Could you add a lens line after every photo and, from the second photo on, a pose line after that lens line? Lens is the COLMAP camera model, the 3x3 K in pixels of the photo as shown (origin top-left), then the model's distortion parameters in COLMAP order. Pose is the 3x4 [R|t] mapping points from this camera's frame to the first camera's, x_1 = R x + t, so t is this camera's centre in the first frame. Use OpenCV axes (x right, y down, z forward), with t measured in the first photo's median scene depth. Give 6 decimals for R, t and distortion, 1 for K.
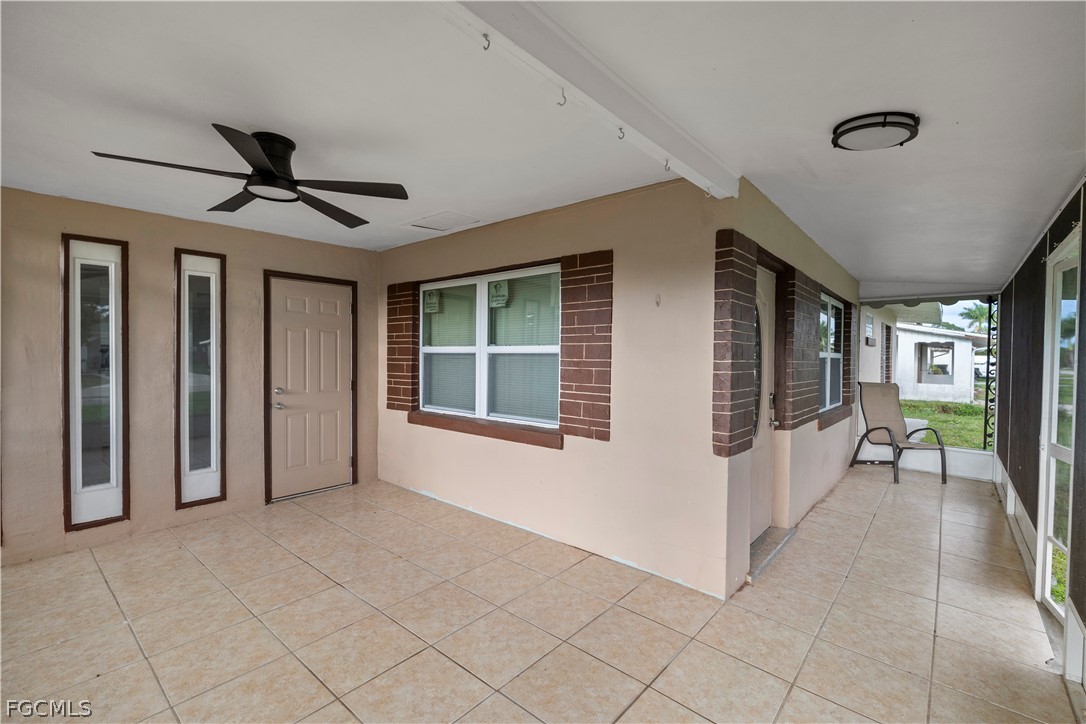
lens RADIAL K [[486.2, 0, 543.0], [0, 486.2, 362.0], [0, 0, 1]] dist [-0.001728, -0.000358]
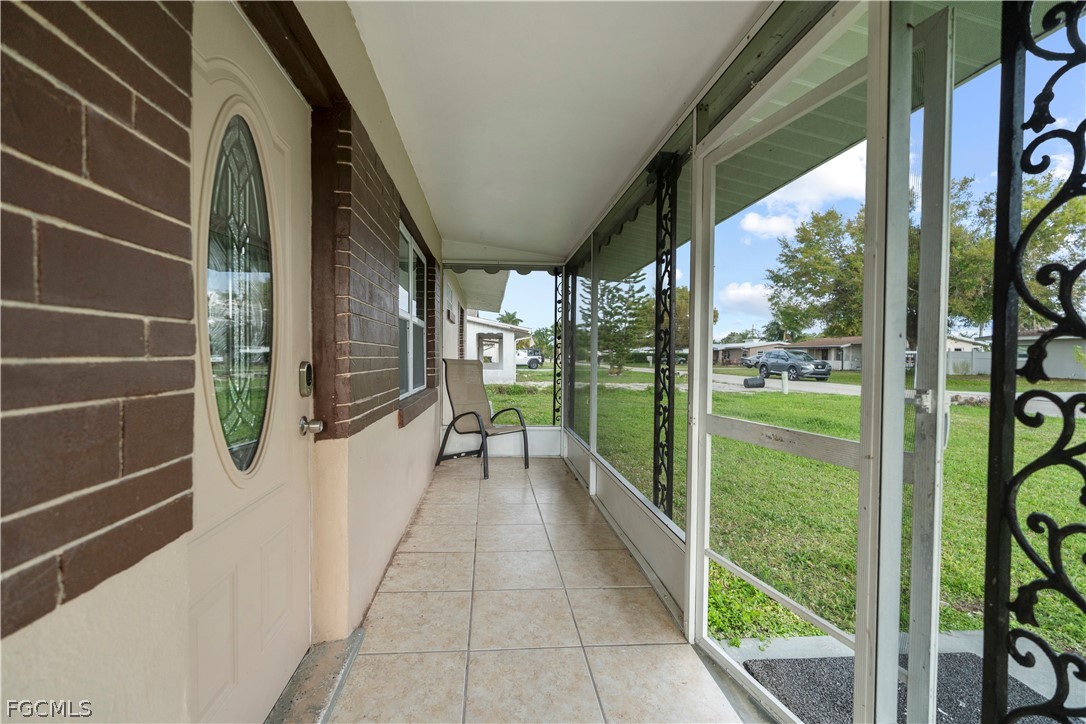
lens RADIAL K [[486.2, 0, 543.0], [0, 486.2, 362.0], [0, 0, 1]] dist [-0.001728, -0.000358]
pose [[0.693160, -0.019749, 0.720513, 0.194728], [0.013825, 0.999805, 0.014104, 0.039981], [-0.720651, 0.000184, 0.693298, 0.343272]]
